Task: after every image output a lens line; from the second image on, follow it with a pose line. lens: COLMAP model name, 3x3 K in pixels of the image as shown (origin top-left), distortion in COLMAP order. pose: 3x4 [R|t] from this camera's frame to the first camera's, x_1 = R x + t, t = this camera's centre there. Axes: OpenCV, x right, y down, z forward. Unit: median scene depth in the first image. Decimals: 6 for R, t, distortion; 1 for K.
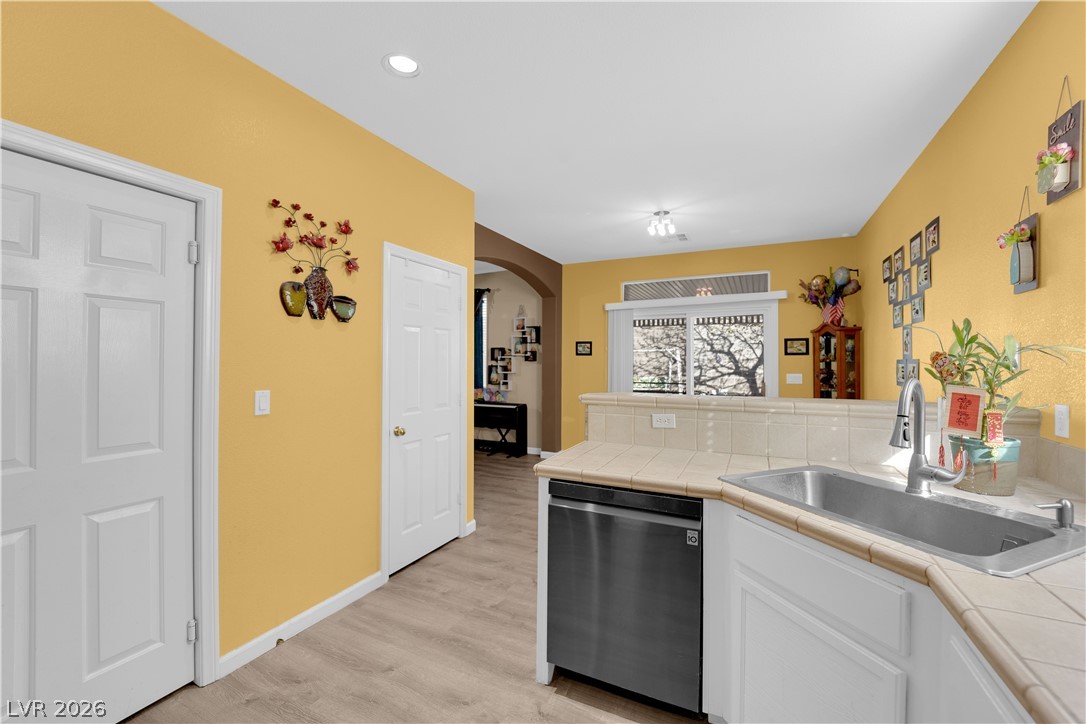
lens RADIAL K [[433.5, 0, 546.0], [0, 433.5, 358.2], [0, 0, 1]] dist [-0.012453, -0.003102]
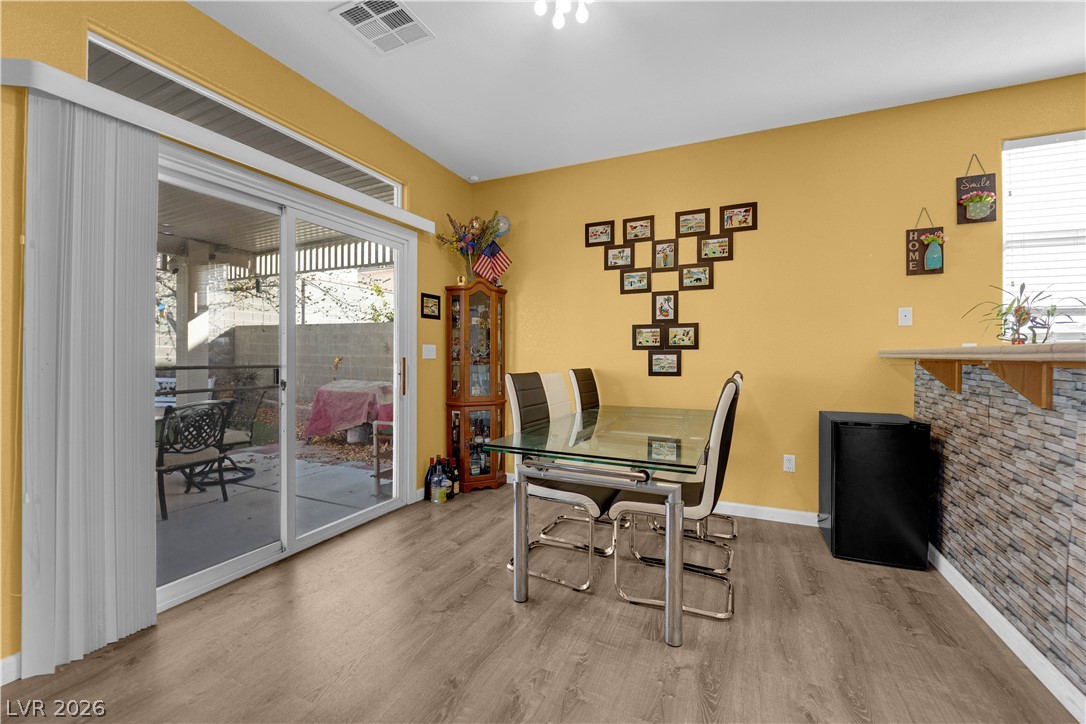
lens RADIAL K [[433.5, 0, 546.0], [0, 433.5, 358.2], [0, 0, 1]] dist [-0.012453, -0.003102]
pose [[-0.033189, -0.006303, 0.999429, -0.140003], [-0.009591, 0.999936, 0.005987, 0.053058], [-0.999403, -0.009386, -0.033247, 0.842626]]
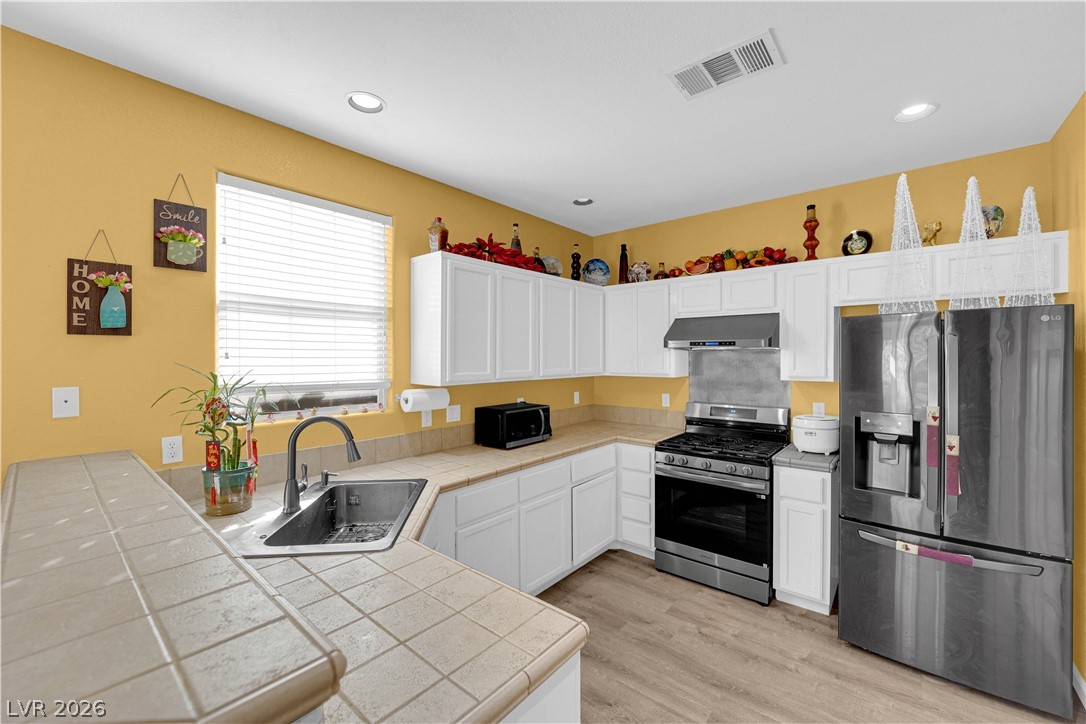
lens RADIAL K [[433.5, 0, 546.0], [0, 433.5, 358.2], [0, 0, 1]] dist [-0.012453, -0.003102]
pose [[-0.970617, 0.000229, 0.240630, -0.041258], [-0.000611, 0.999994, -0.003416, -0.035401], [-0.240629, -0.003463, -0.970611, 0.589719]]
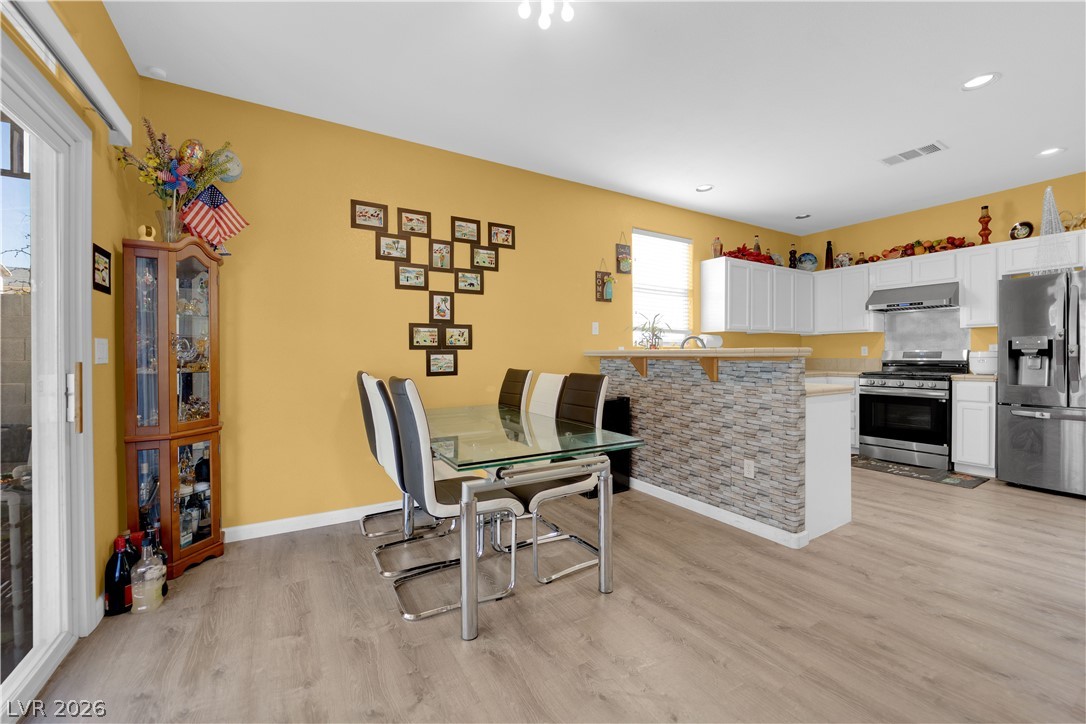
lens RADIAL K [[433.5, 0, 546.0], [0, 433.5, 358.2], [0, 0, 1]] dist [-0.012453, -0.003102]
pose [[-0.841362, -0.000583, 0.540471, 0.026226], [0.000064, 0.999999, 0.001179, 0.054709], [-0.540472, 0.001026, -0.841362, 1.120182]]
